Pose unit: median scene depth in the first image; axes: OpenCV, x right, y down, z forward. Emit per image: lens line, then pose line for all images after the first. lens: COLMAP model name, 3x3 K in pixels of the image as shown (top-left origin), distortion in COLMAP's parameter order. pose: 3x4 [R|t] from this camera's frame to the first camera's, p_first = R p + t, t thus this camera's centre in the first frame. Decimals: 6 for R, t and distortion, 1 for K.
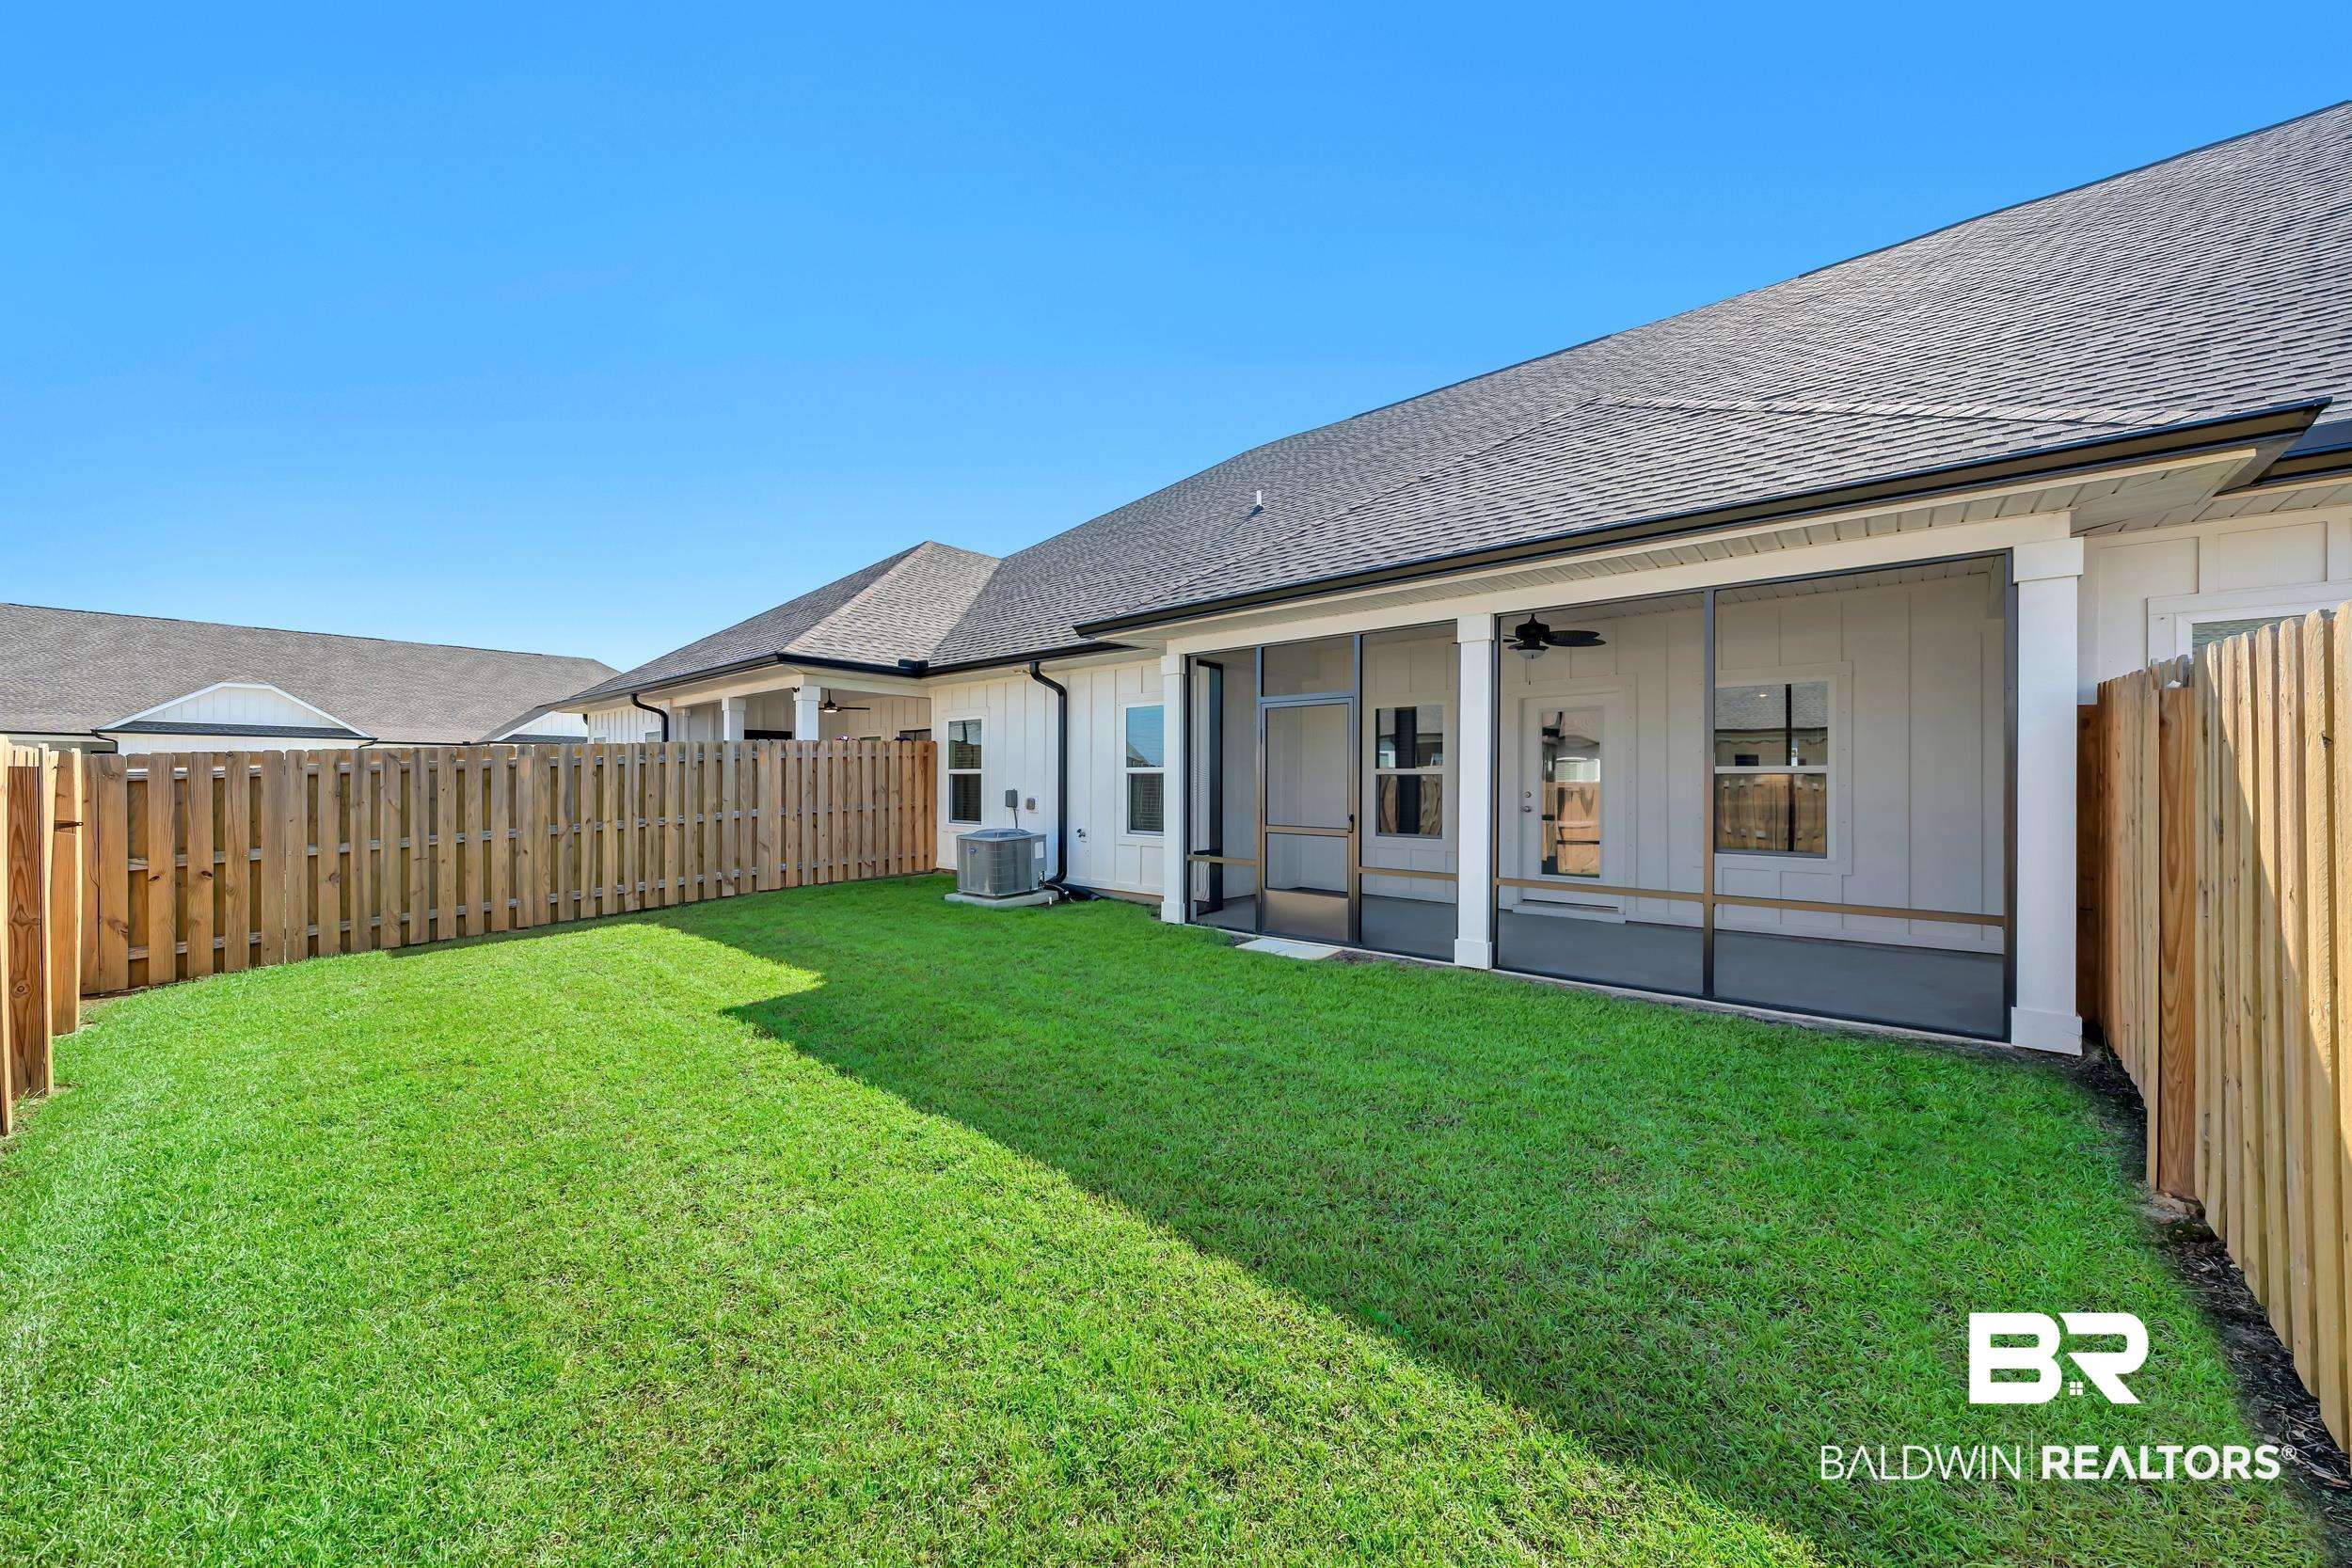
lens RADIAL K [[844.6, 0, 1180.5], [0, 844.6, 783.1], [0, 0, 1]] dist [0.001618, 0.000095]
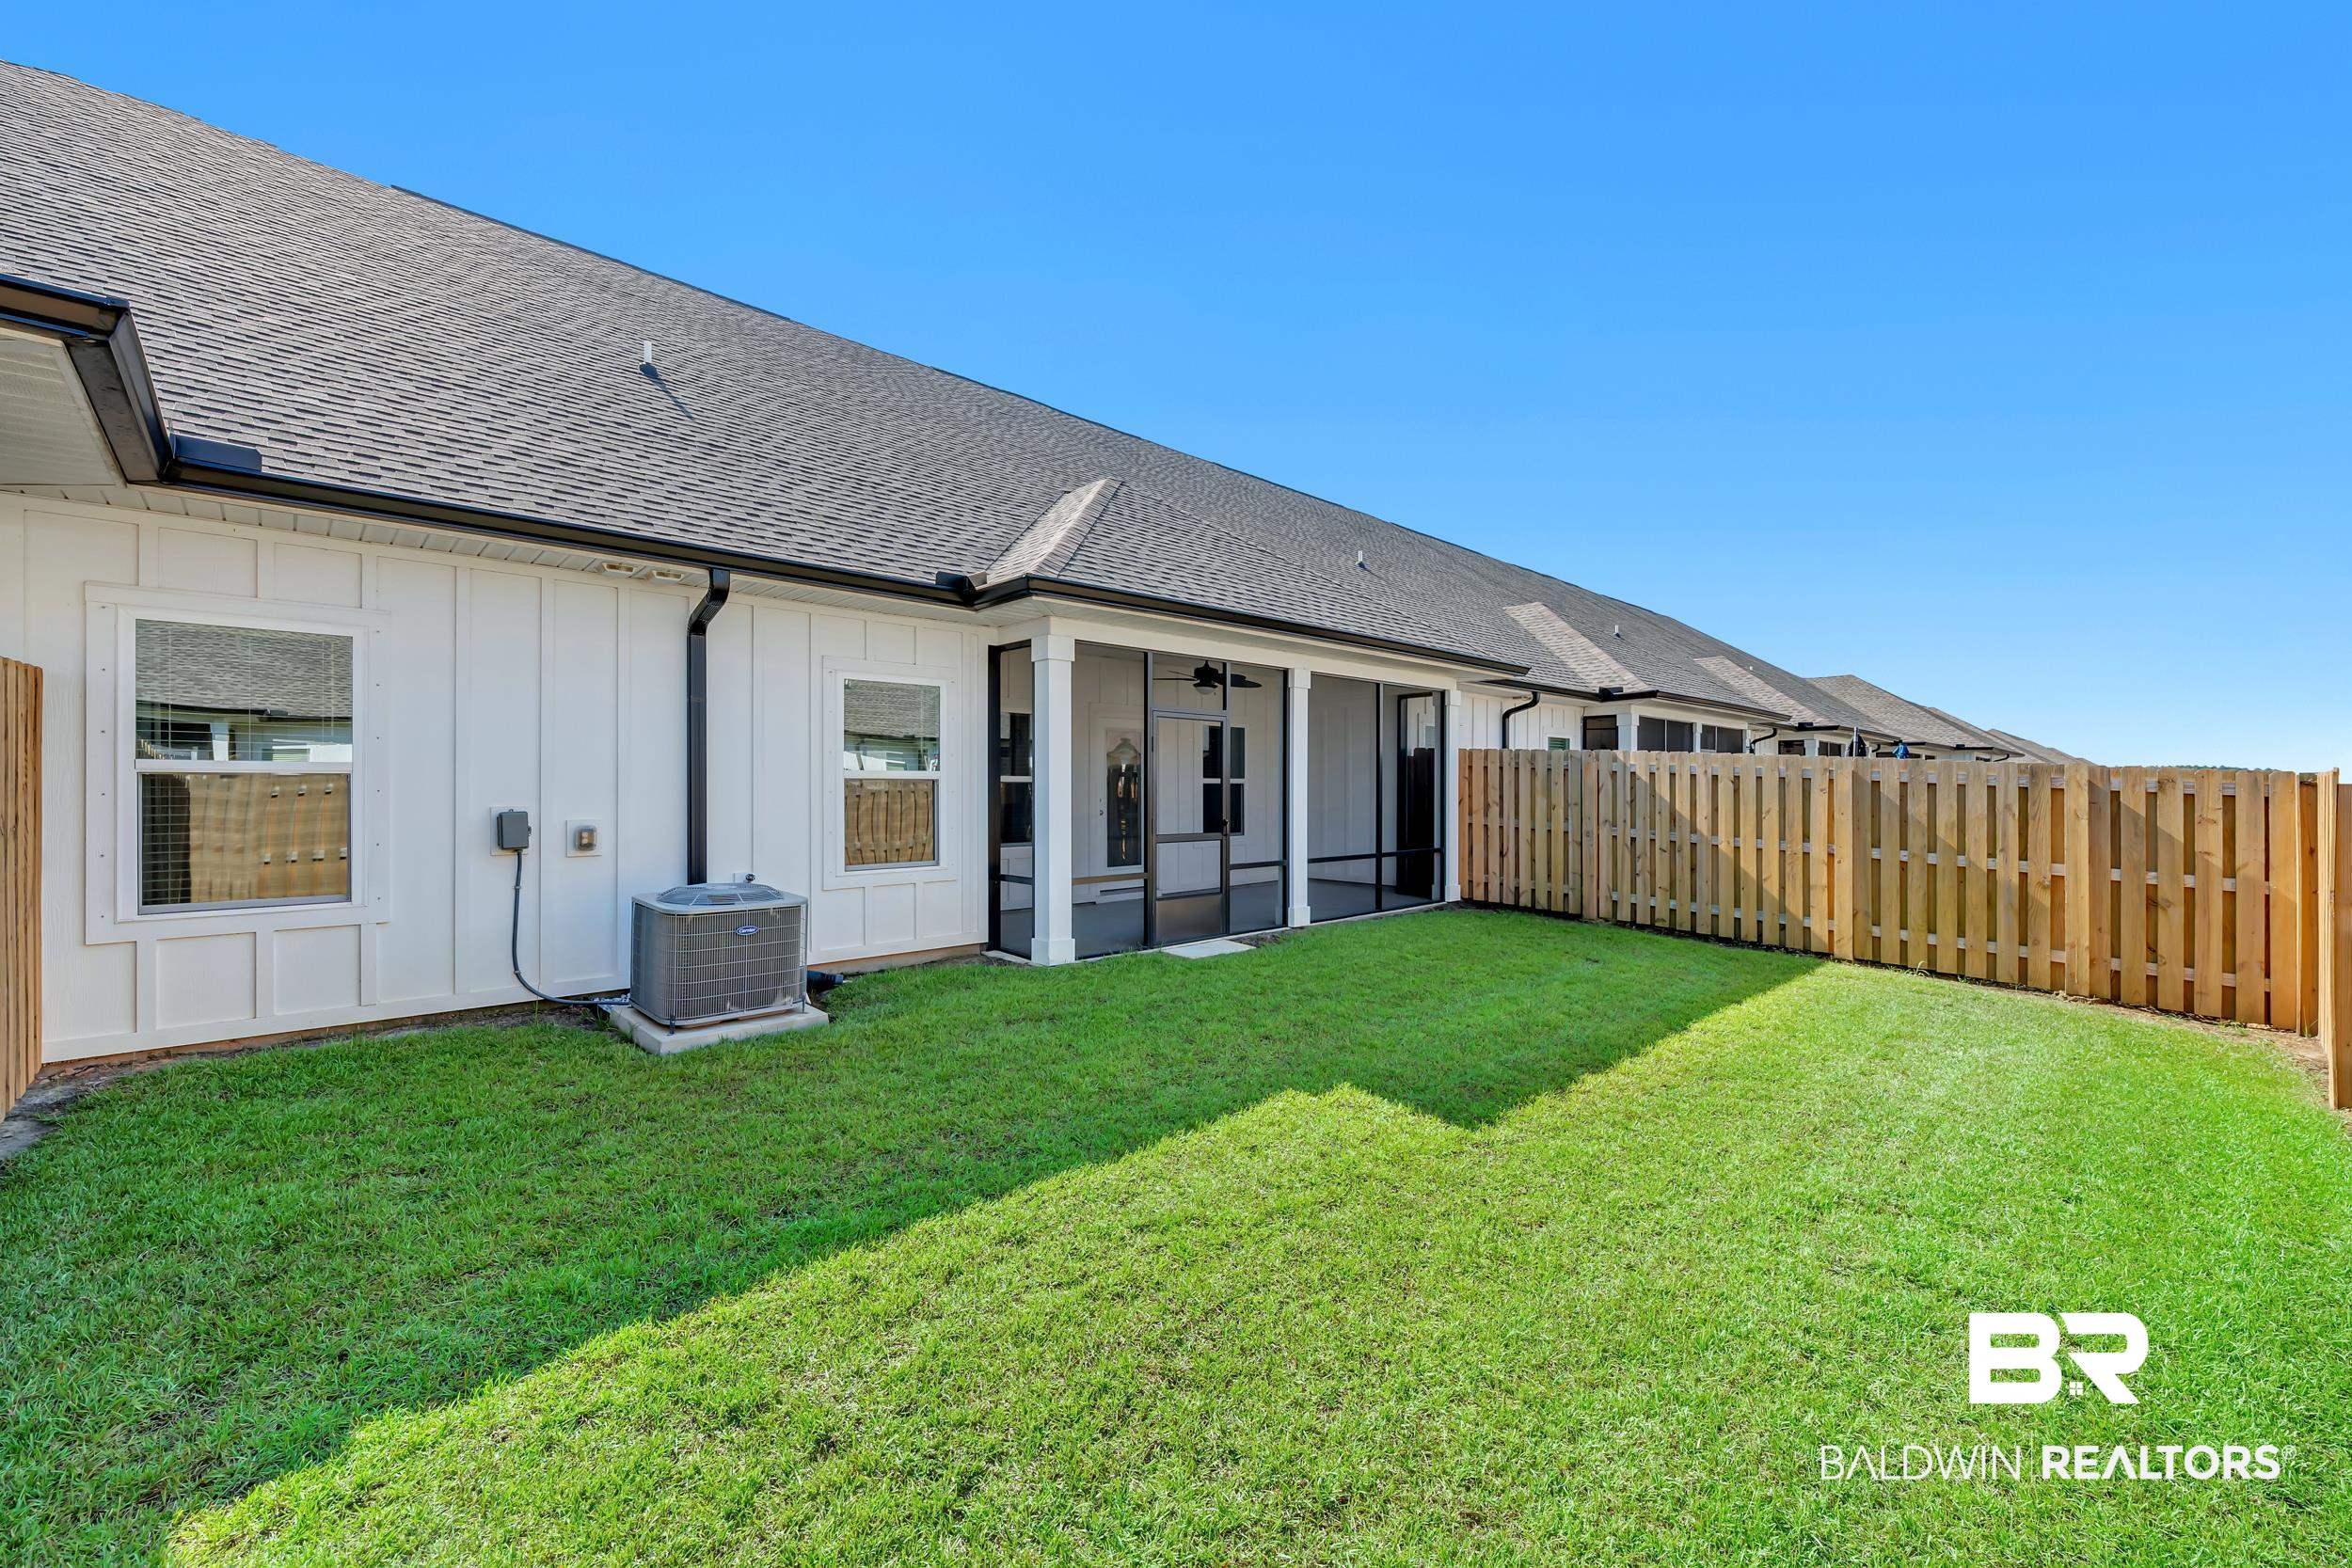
lens RADIAL K [[1007.1, 0, 1180.4], [0, 1007.1, 792.0], [0, 0, 1]] dist [-0.001245, 0.000150]
pose [[0.055382, -0.006908, 0.998441, -0.941688], [-0.000389, 0.999976, 0.006940, -0.008791], [-0.998465, -0.000772, 0.055378, 0.796576]]
